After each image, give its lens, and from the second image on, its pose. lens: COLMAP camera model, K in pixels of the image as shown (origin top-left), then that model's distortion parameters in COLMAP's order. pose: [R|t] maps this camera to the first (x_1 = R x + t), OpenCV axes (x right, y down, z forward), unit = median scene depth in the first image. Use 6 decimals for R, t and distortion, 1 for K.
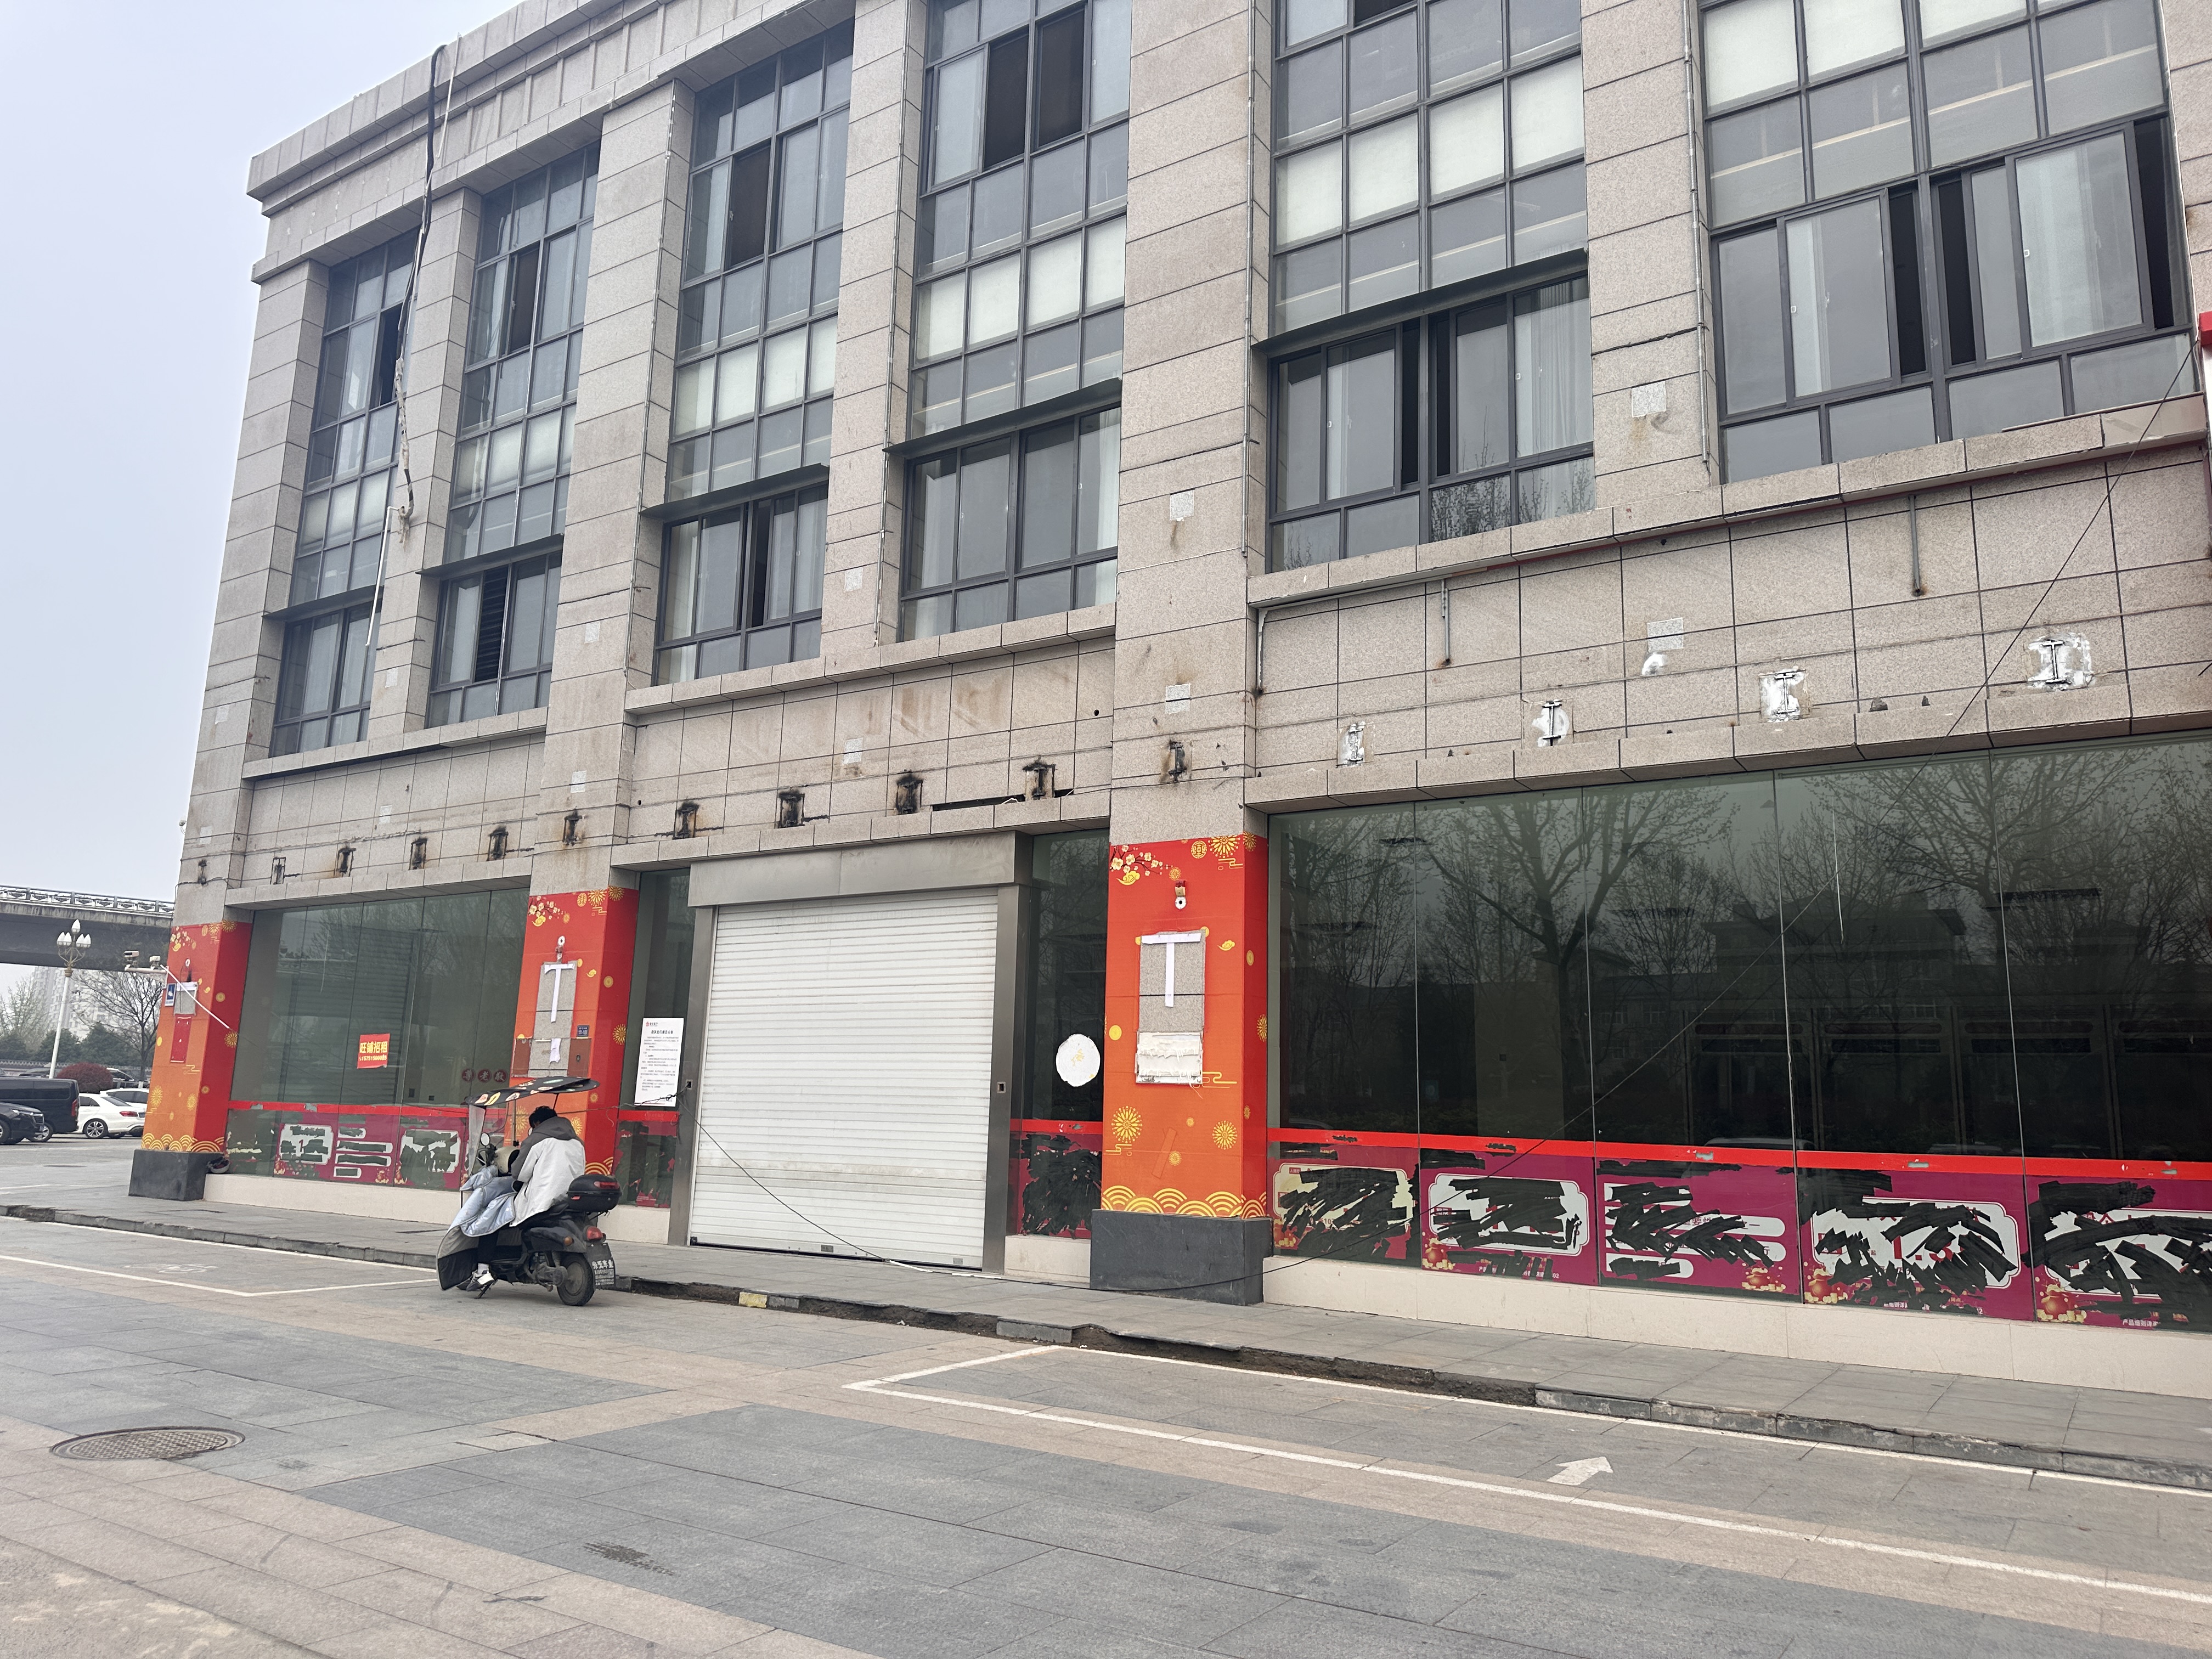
lens RADIAL K [[1545.5, 0, 1047.9], [0, 1545.5, 817.4], [0, 0, 1]] dist [0.056954, -0.056296]
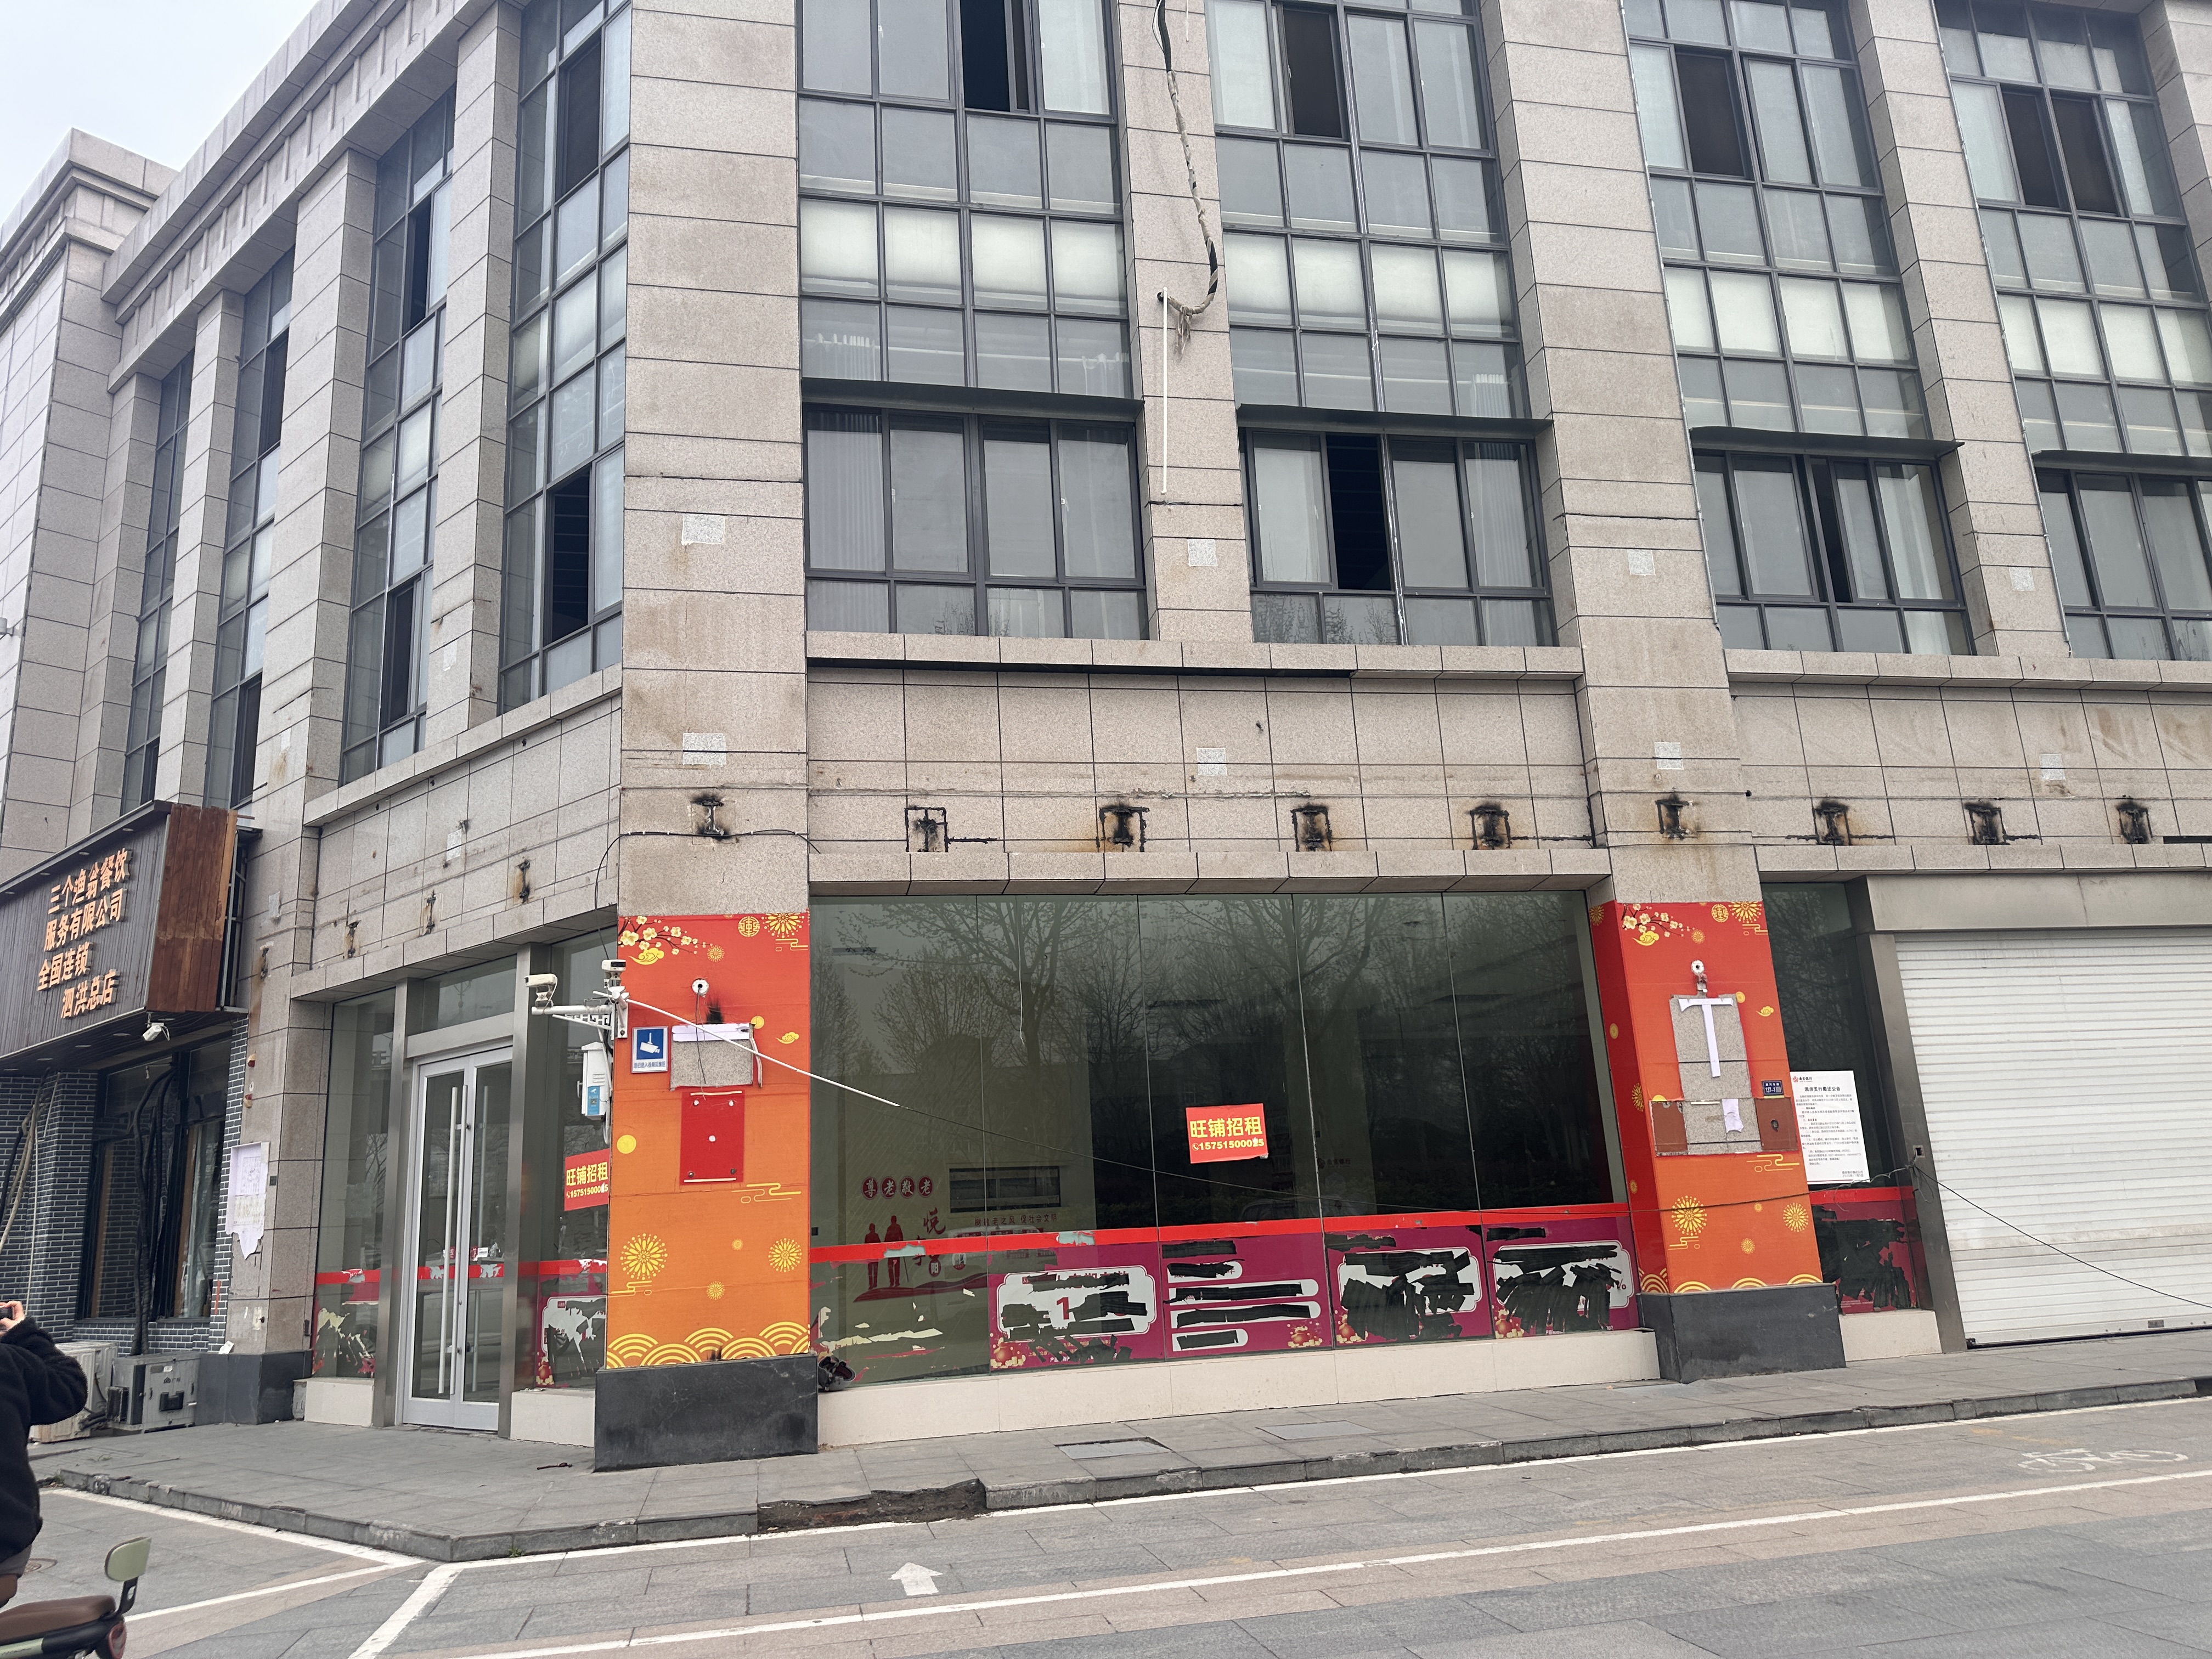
lens RADIAL K [[1545.5, 0, 1044.0], [0, 1545.5, 853.9], [0, 0, 1]] dist [0.056954, -0.056296]
pose [[0.701198, 0.101750, 0.705669, -0.977455], [-0.062133, 0.994719, -0.081689, 0.097971], [-0.710255, 0.013435, 0.703817, 0.647941]]
